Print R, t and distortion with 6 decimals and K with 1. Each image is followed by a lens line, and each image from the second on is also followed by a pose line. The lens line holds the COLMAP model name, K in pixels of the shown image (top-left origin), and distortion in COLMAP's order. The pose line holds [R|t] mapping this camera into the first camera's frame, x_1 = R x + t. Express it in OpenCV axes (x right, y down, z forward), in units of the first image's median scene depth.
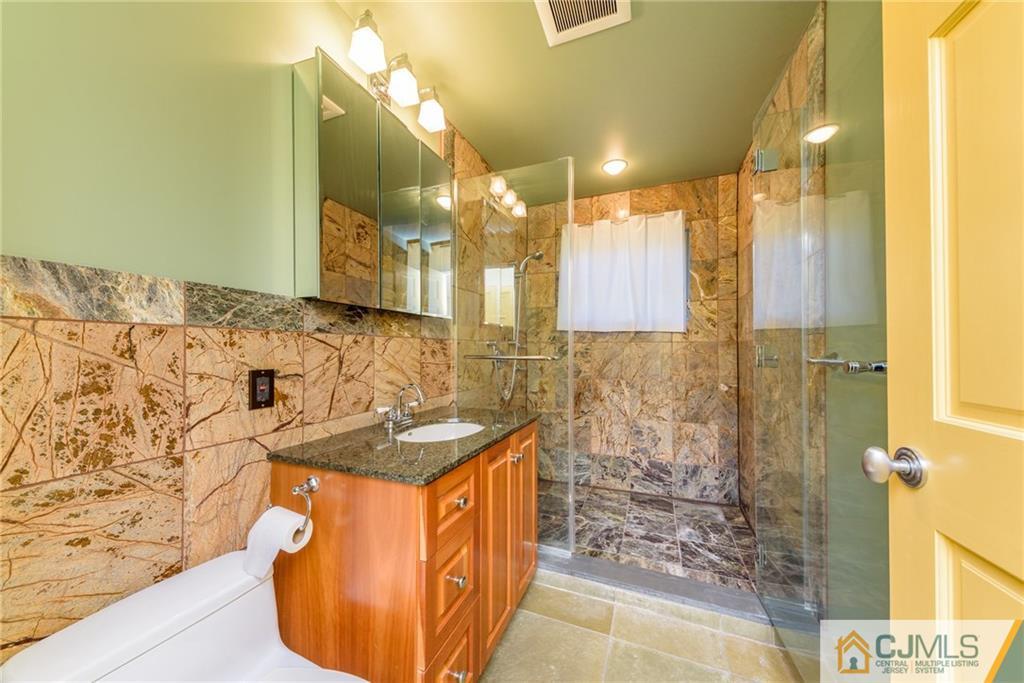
lens RADIAL K [[351.5, 0, 514.0], [0, 351.5, 348.9], [0, 0, 1]] dist [0.007718, -0.000961]
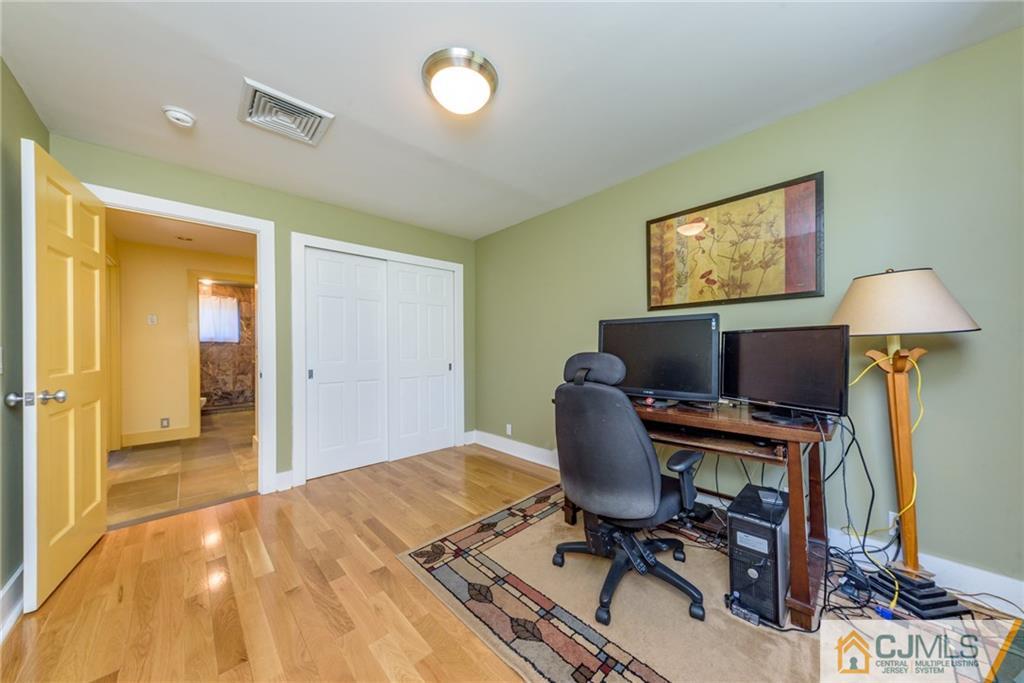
lens RADIAL K [[351.5, 0, 517.5], [0, 351.5, 346.3], [0, 0, 1]] dist [0.007718, -0.000961]
pose [[0.430333, -0.005183, 0.902655, -1.044988], [0.003393, 0.999986, 0.004124, -0.019068], [-0.902664, 0.001288, 0.430345, -2.119233]]
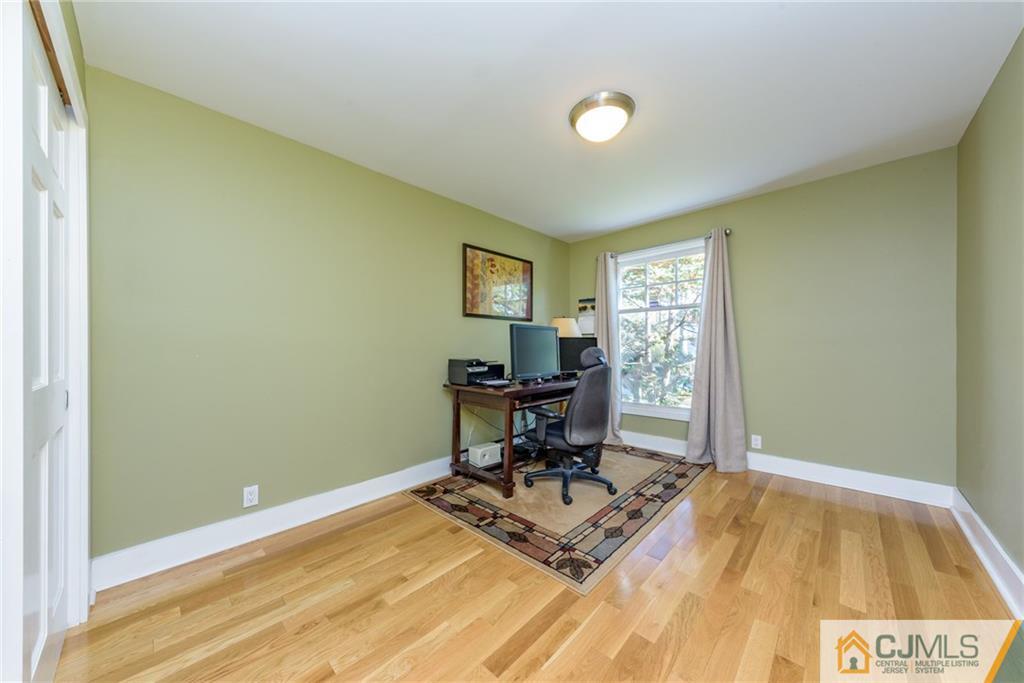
lens RADIAL K [[351.5, 0, 511.5], [0, 351.5, 345.4], [0, 0, 1]] dist [0.007718, -0.000961]
pose [[-0.926907, -0.003588, 0.375275, 0.371971], [-0.004160, 0.999991, -0.000714, 0.002939], [-0.375269, -0.002223, -0.926913, 1.602252]]
